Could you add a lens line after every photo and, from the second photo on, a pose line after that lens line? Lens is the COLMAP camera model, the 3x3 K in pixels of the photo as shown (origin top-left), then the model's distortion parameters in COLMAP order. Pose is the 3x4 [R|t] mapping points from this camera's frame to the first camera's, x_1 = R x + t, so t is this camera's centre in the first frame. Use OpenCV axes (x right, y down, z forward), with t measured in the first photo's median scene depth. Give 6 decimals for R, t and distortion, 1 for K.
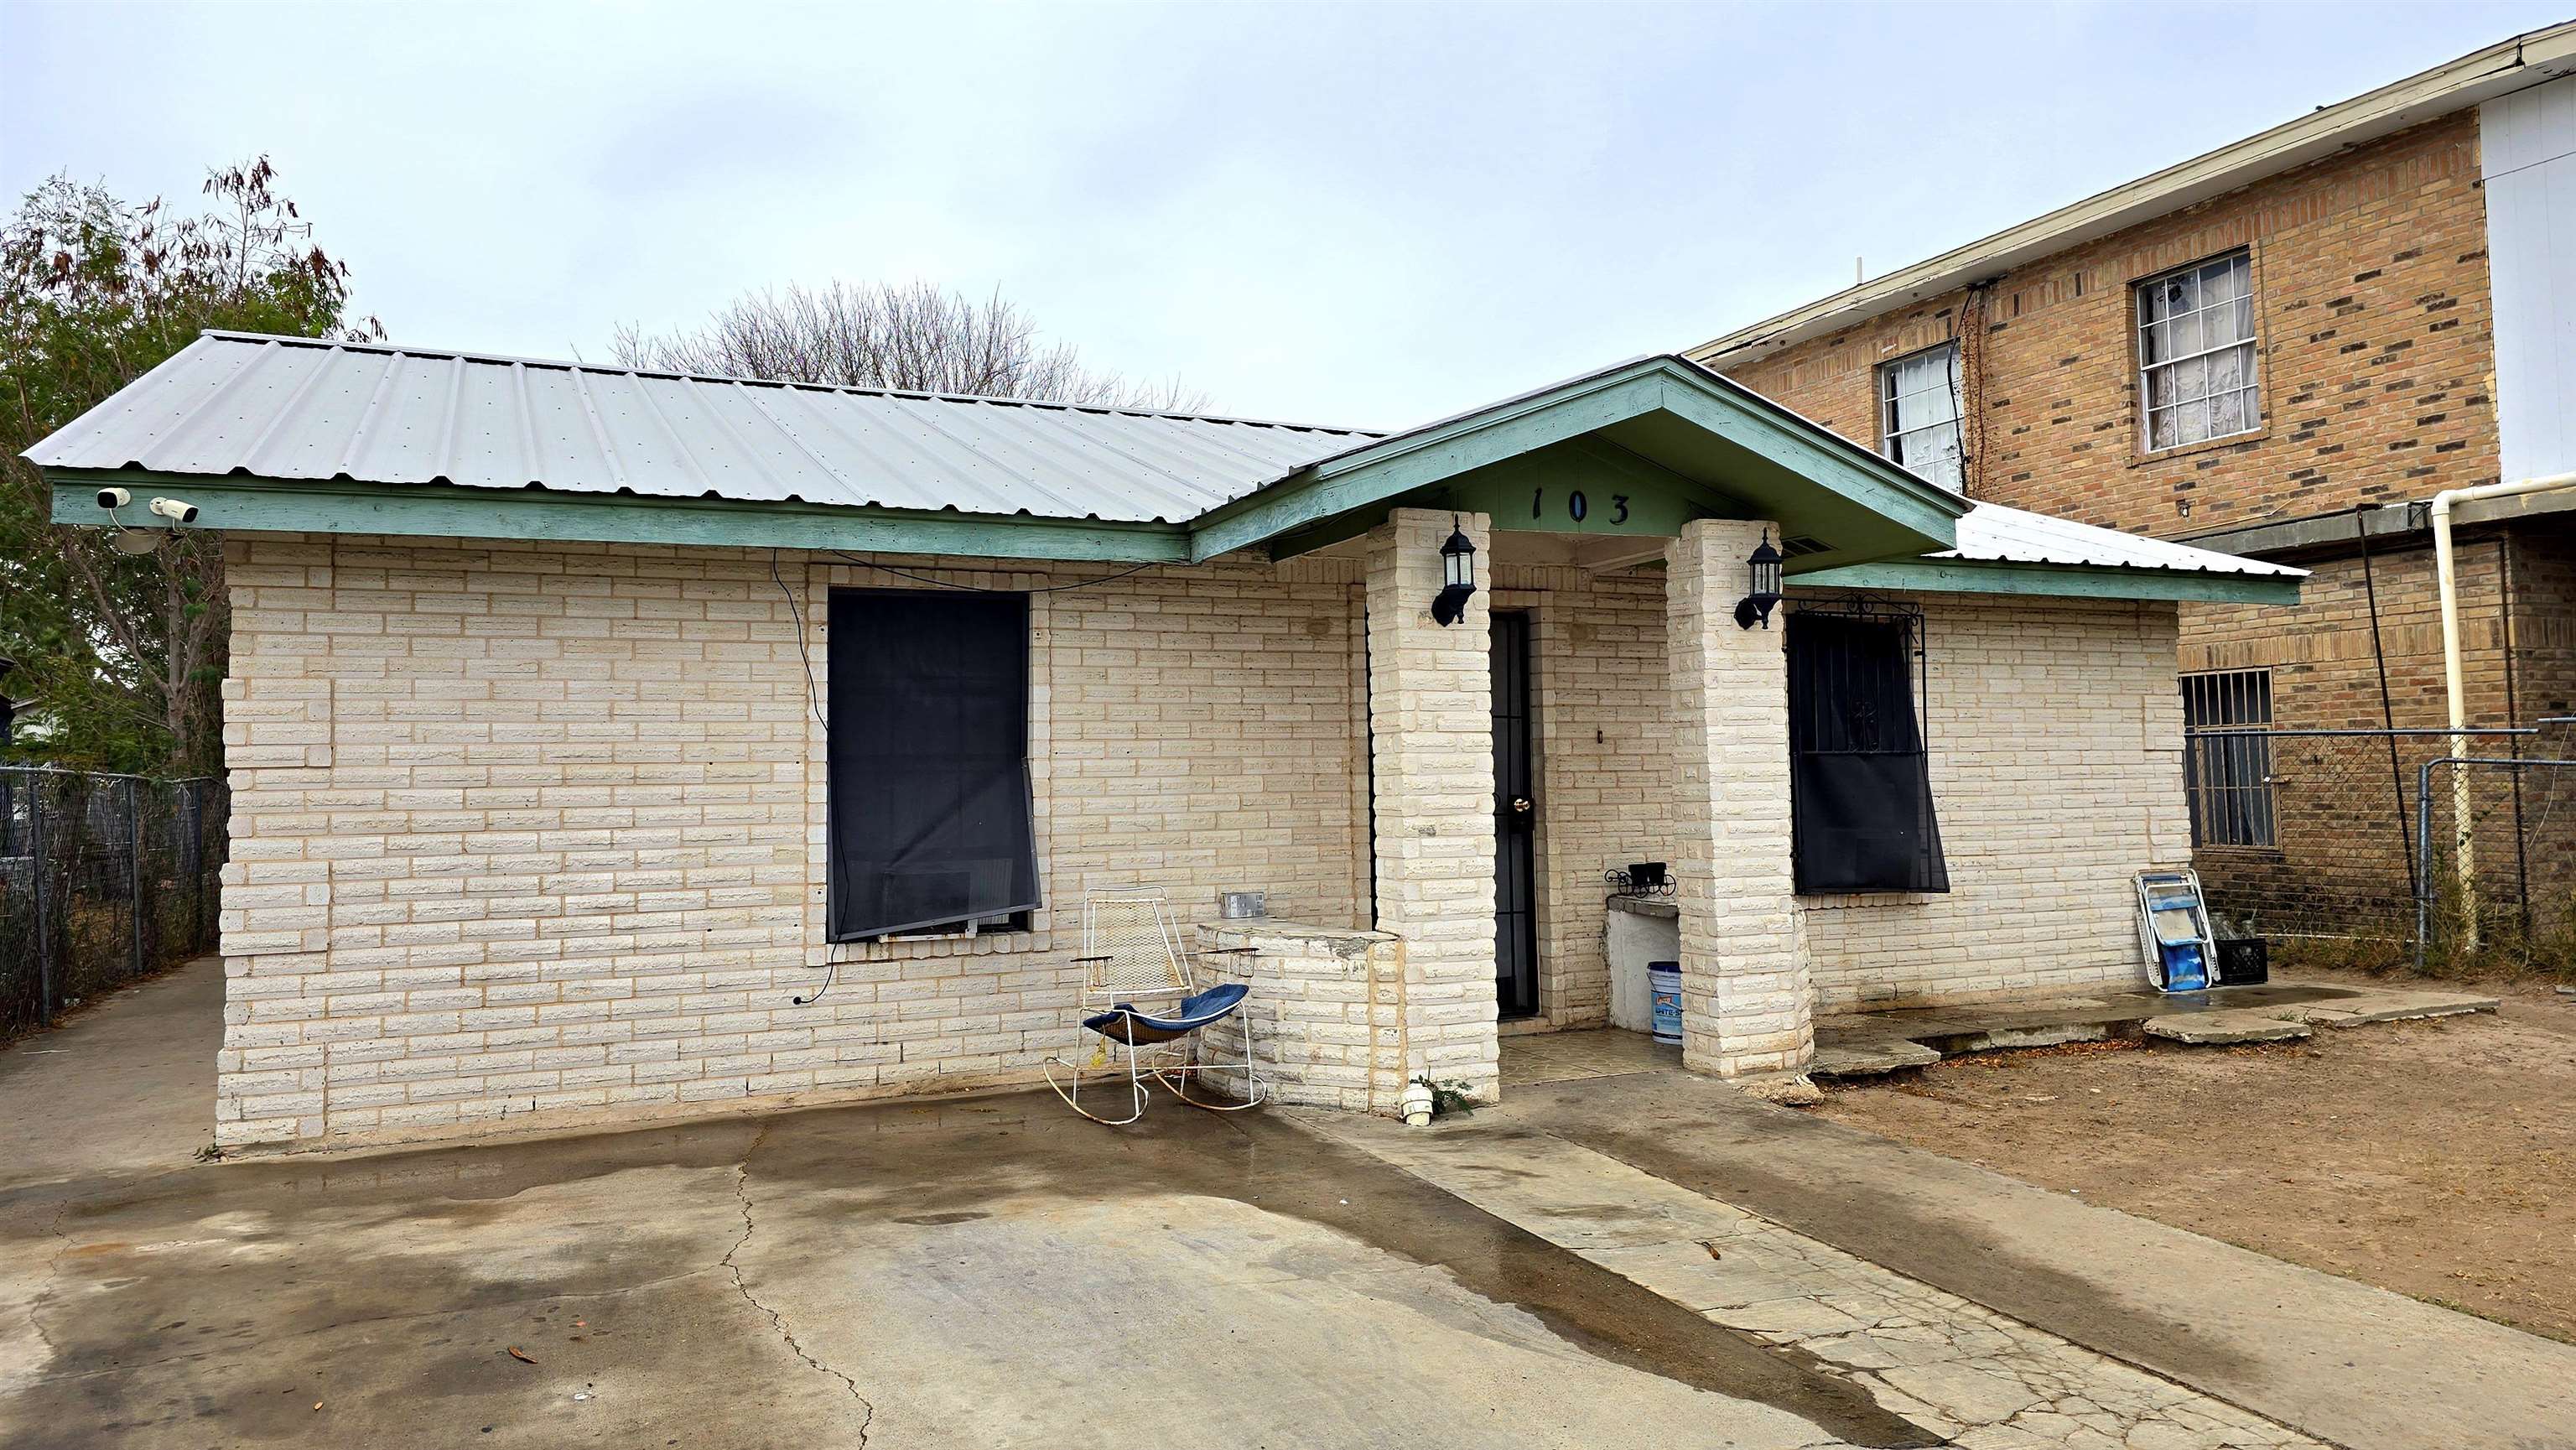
lens RADIAL K [[1712.9, 0, 1287.0], [0, 1712.9, 688.6], [0, 0, 1]] dist [0.136506, -0.213750]
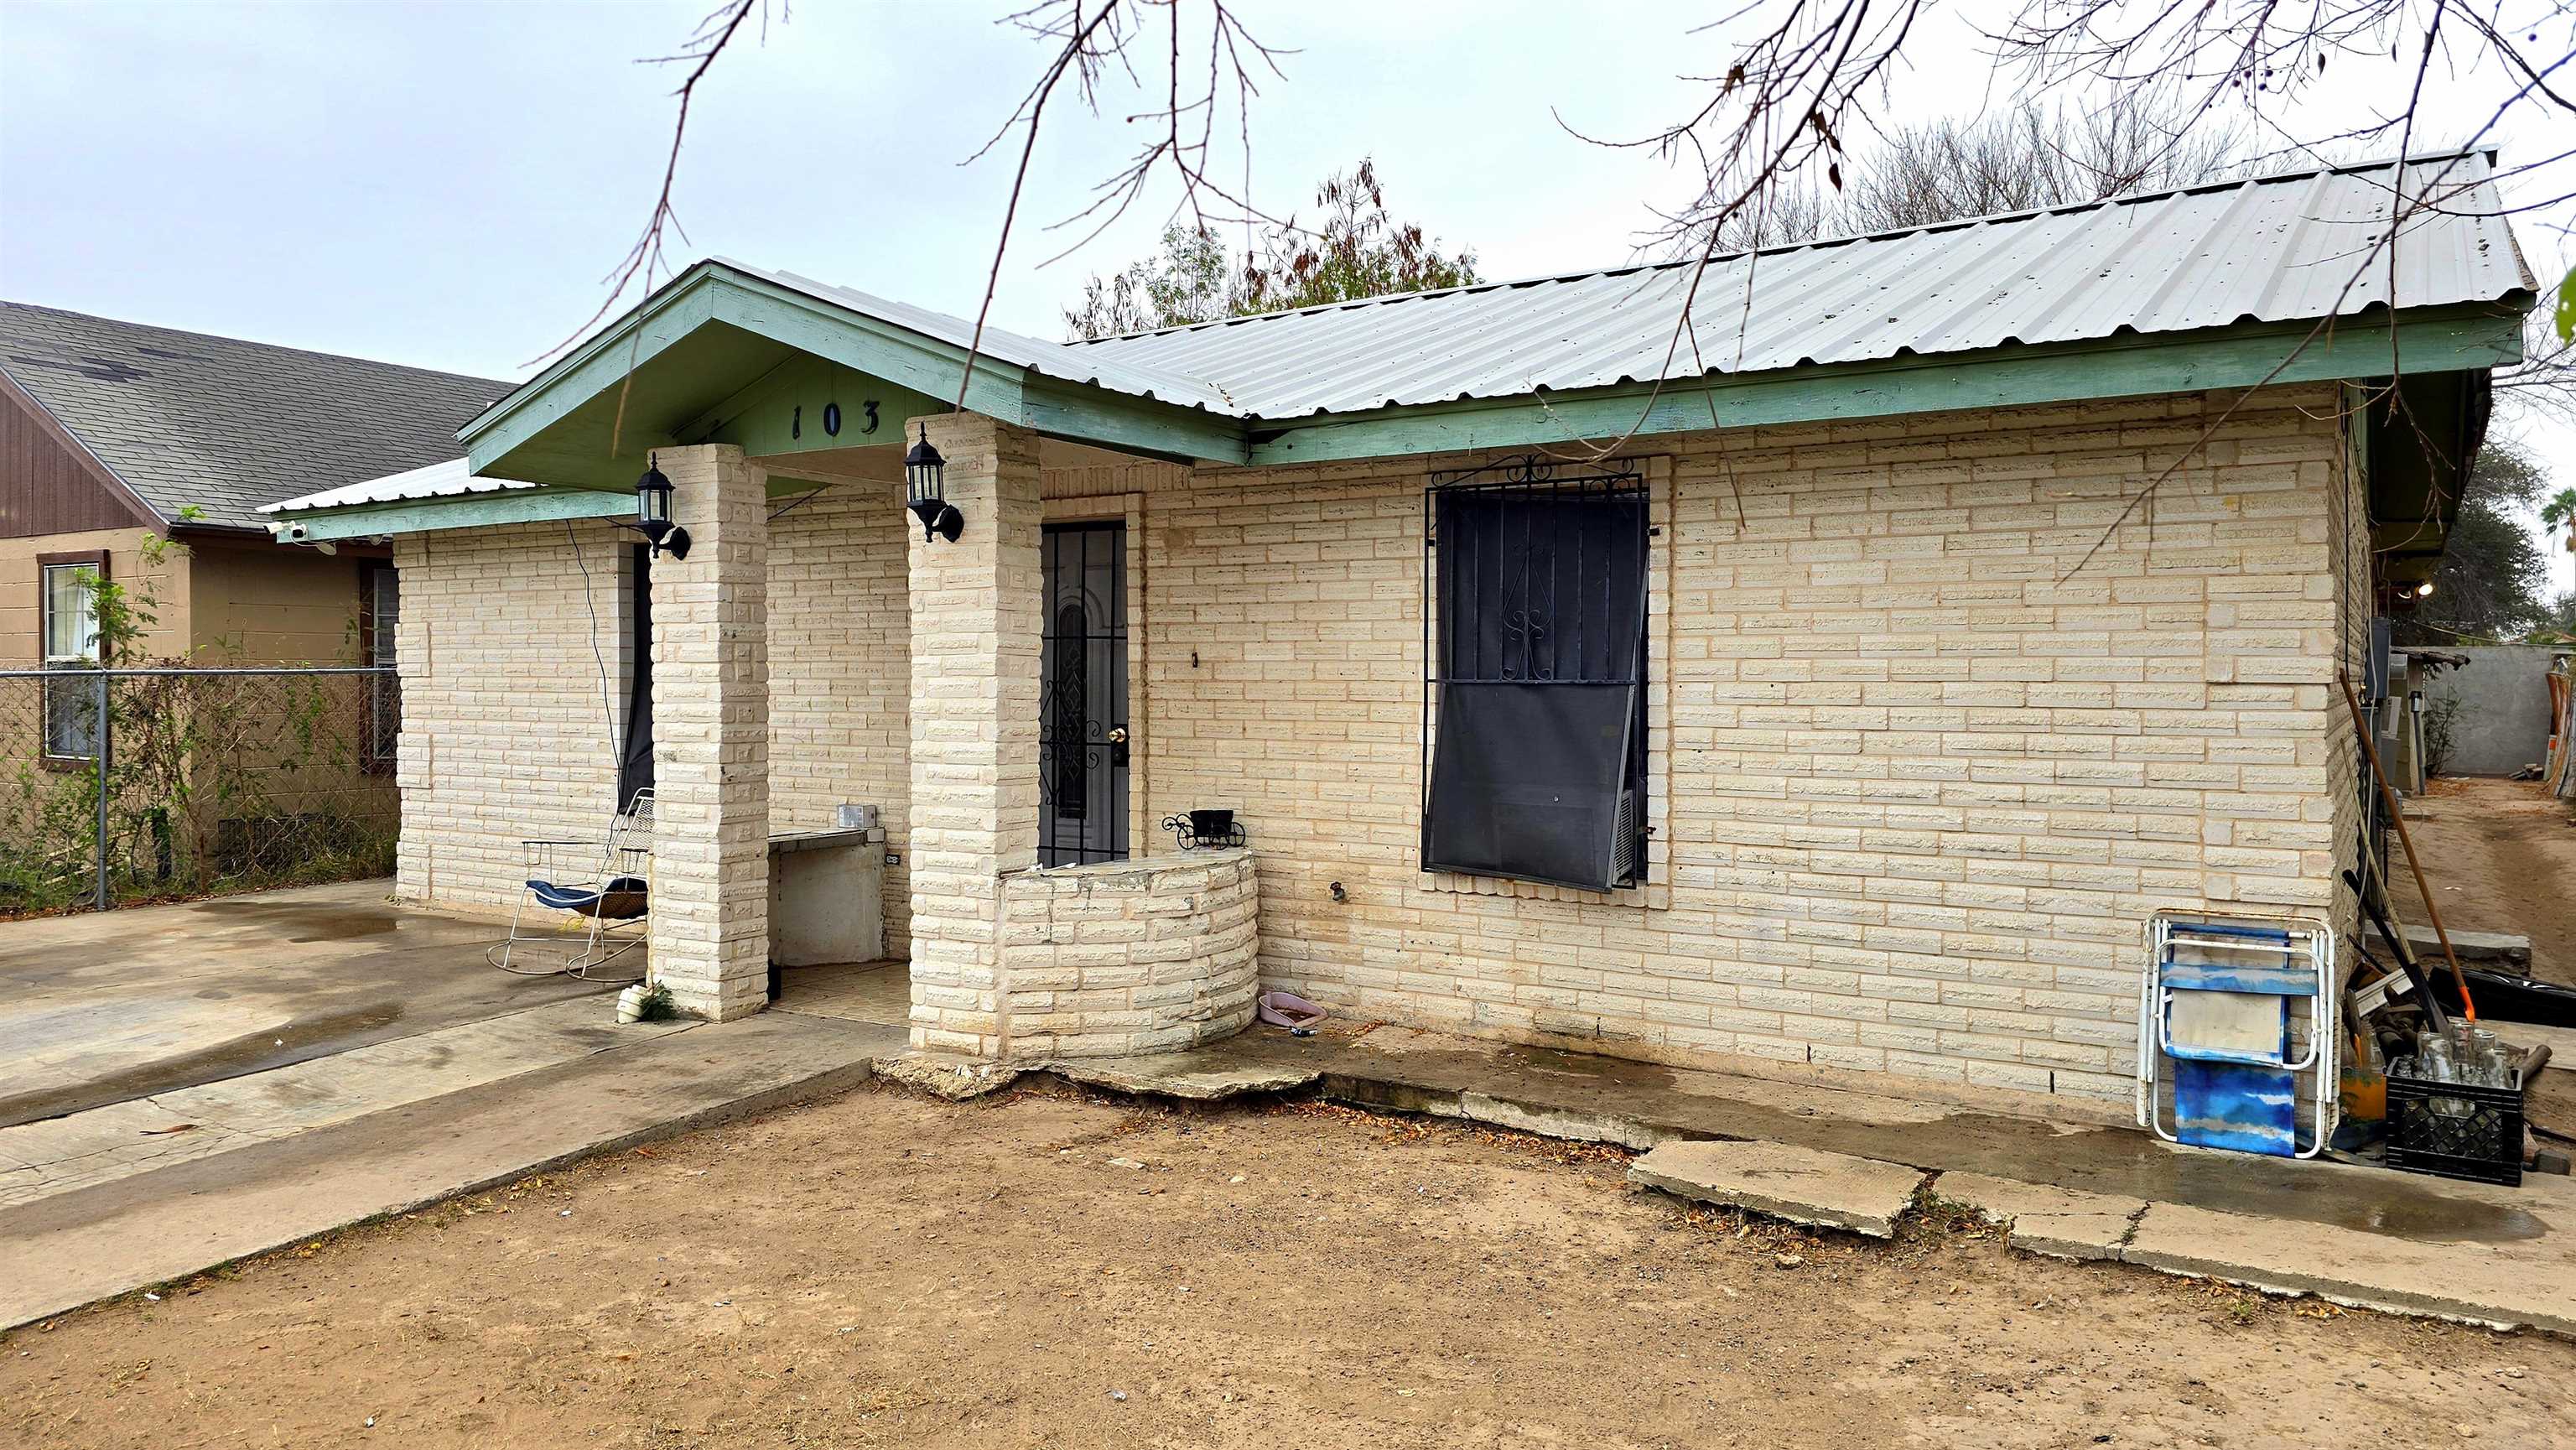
lens RADIAL K [[1712.9, 0, 1287.0], [0, 1712.9, 688.6], [0, 0, 1]] dist [0.136506, -0.213750]
pose [[0.543715, 0.024349, -0.838917, 1.083368], [0.036305, 0.997961, 0.052496, -0.000567], [0.838485, -0.059000, 0.541722, 0.678592]]
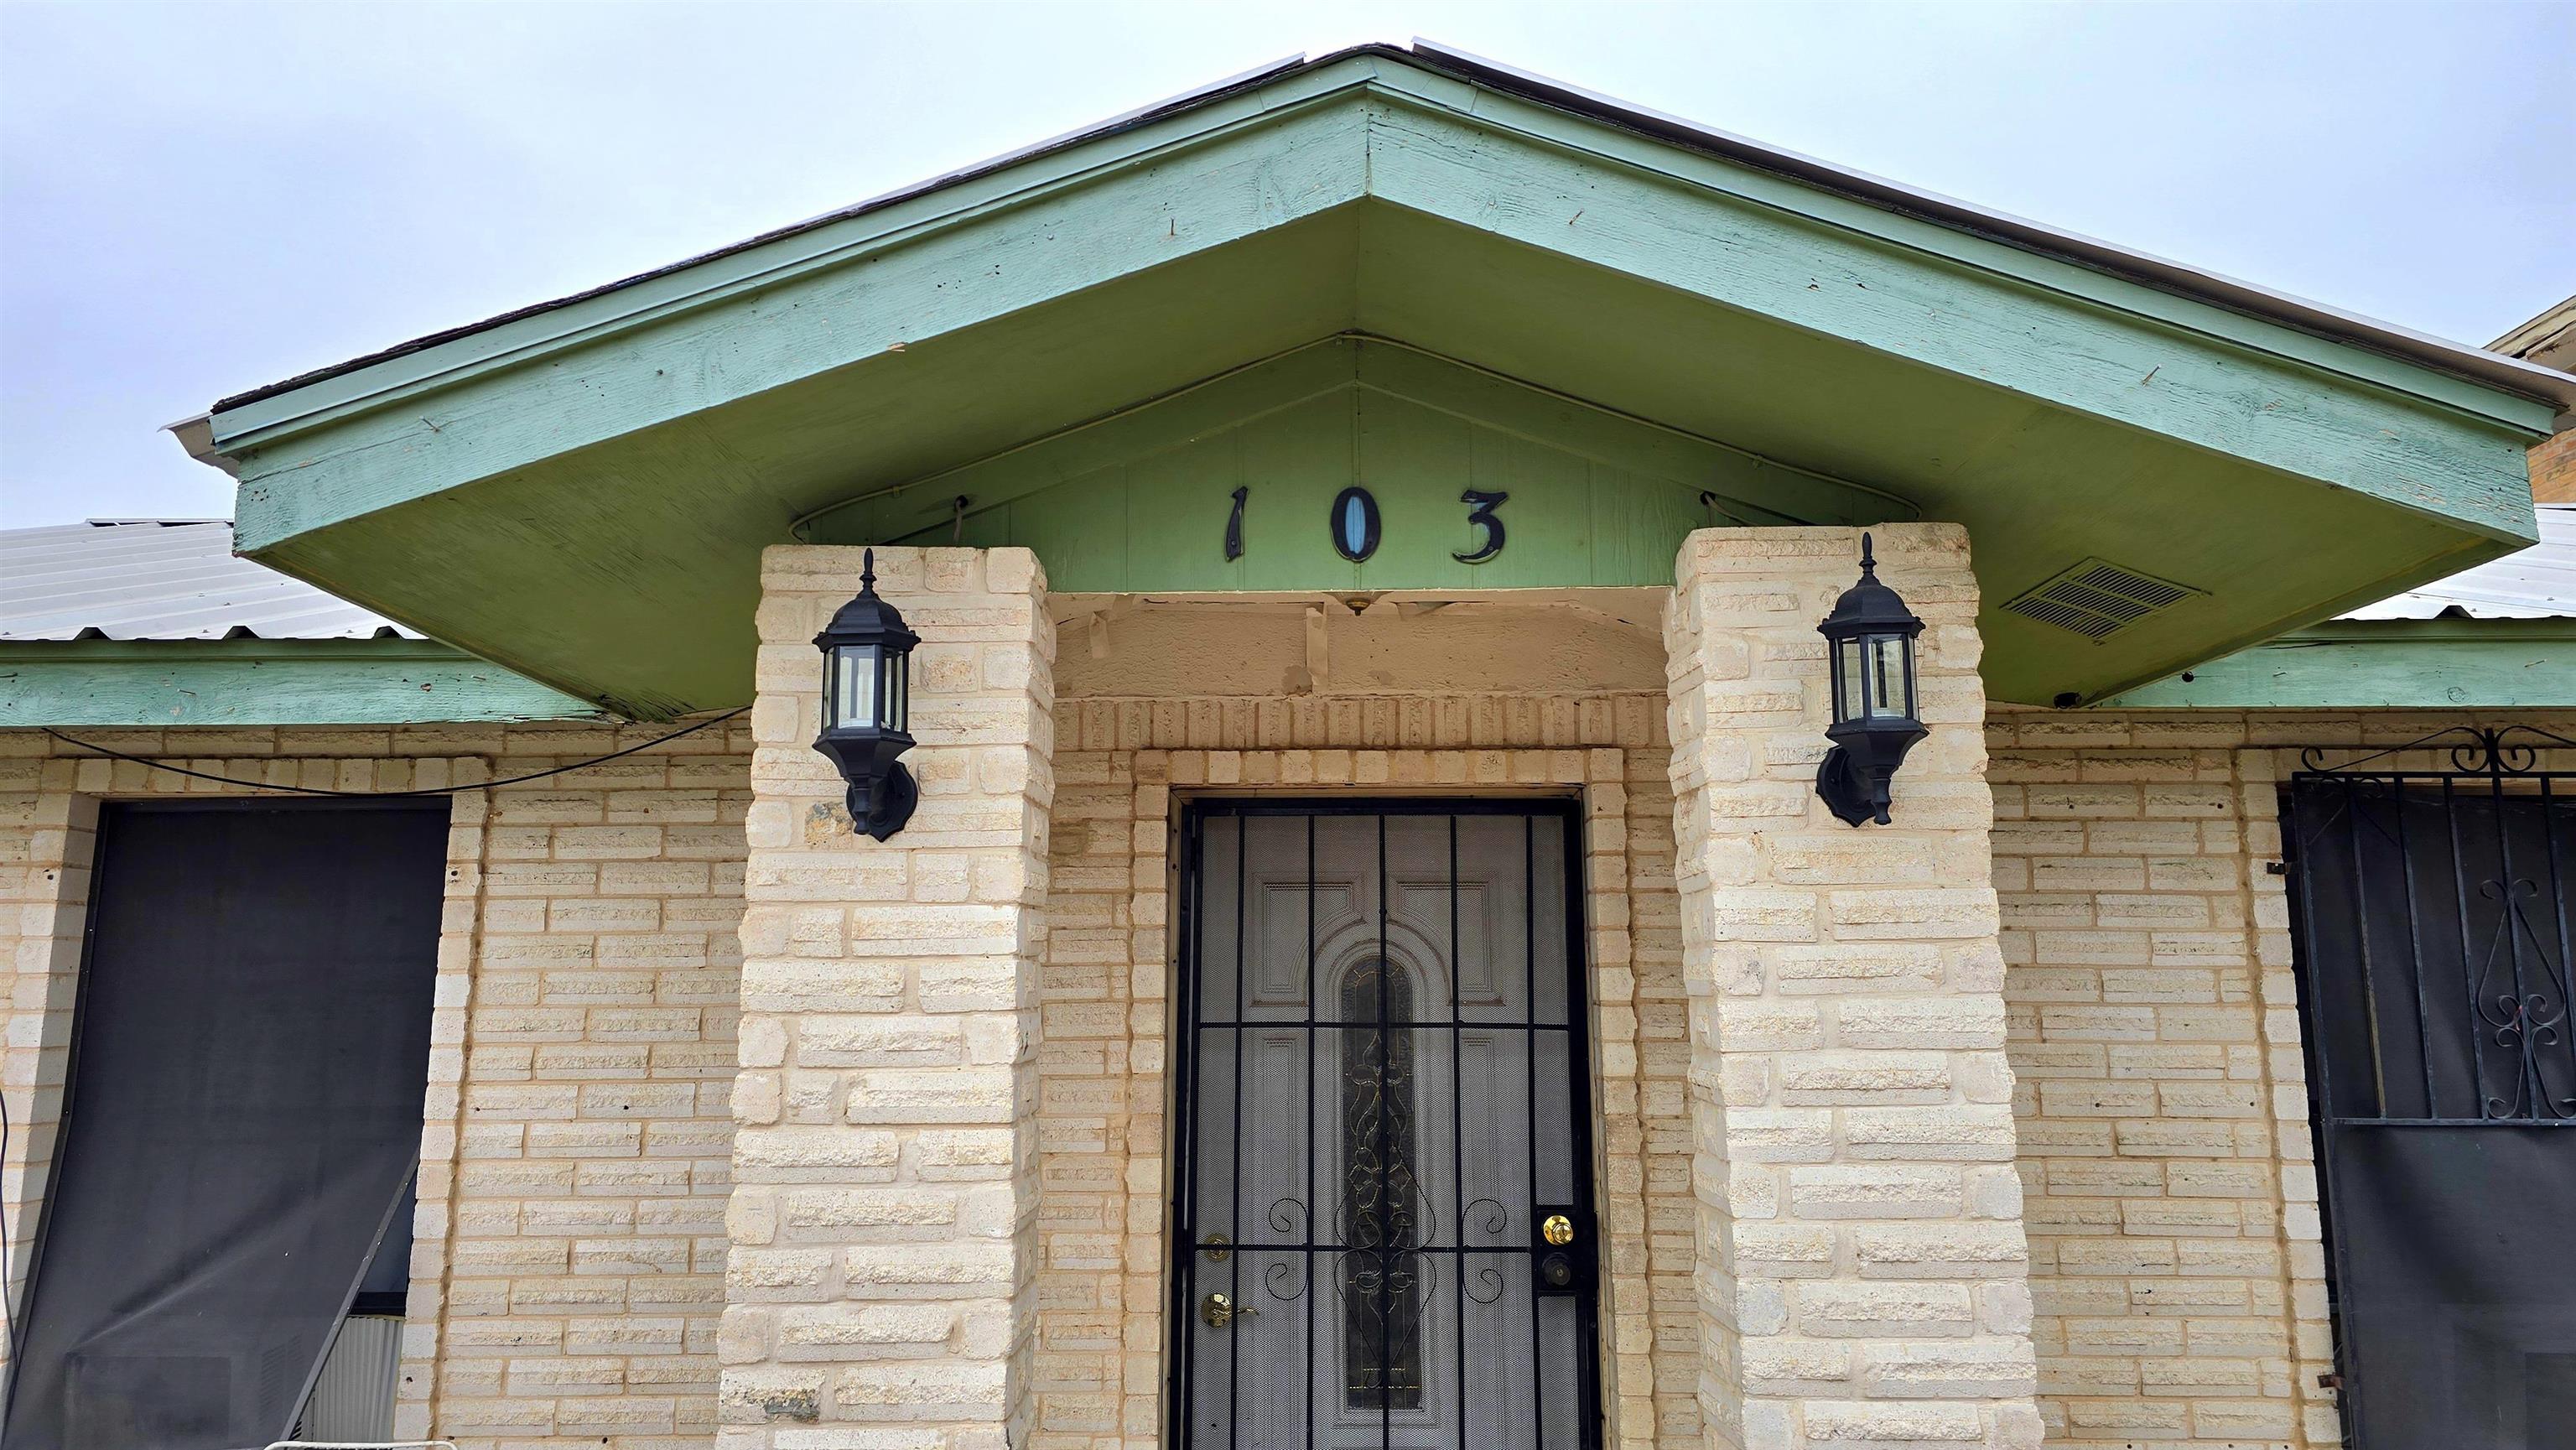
lens RADIAL K [[1717.4, 0, 1304.8], [0, 1717.4, 683.5], [0, 0, 1]] dist [0.102882, -0.109927]
pose [[0.905376, -0.062736, -0.419951, 0.317464], [0.011541, 0.992295, -0.123358, -0.020717], [0.424454, 0.106839, 0.899124, 0.635596]]
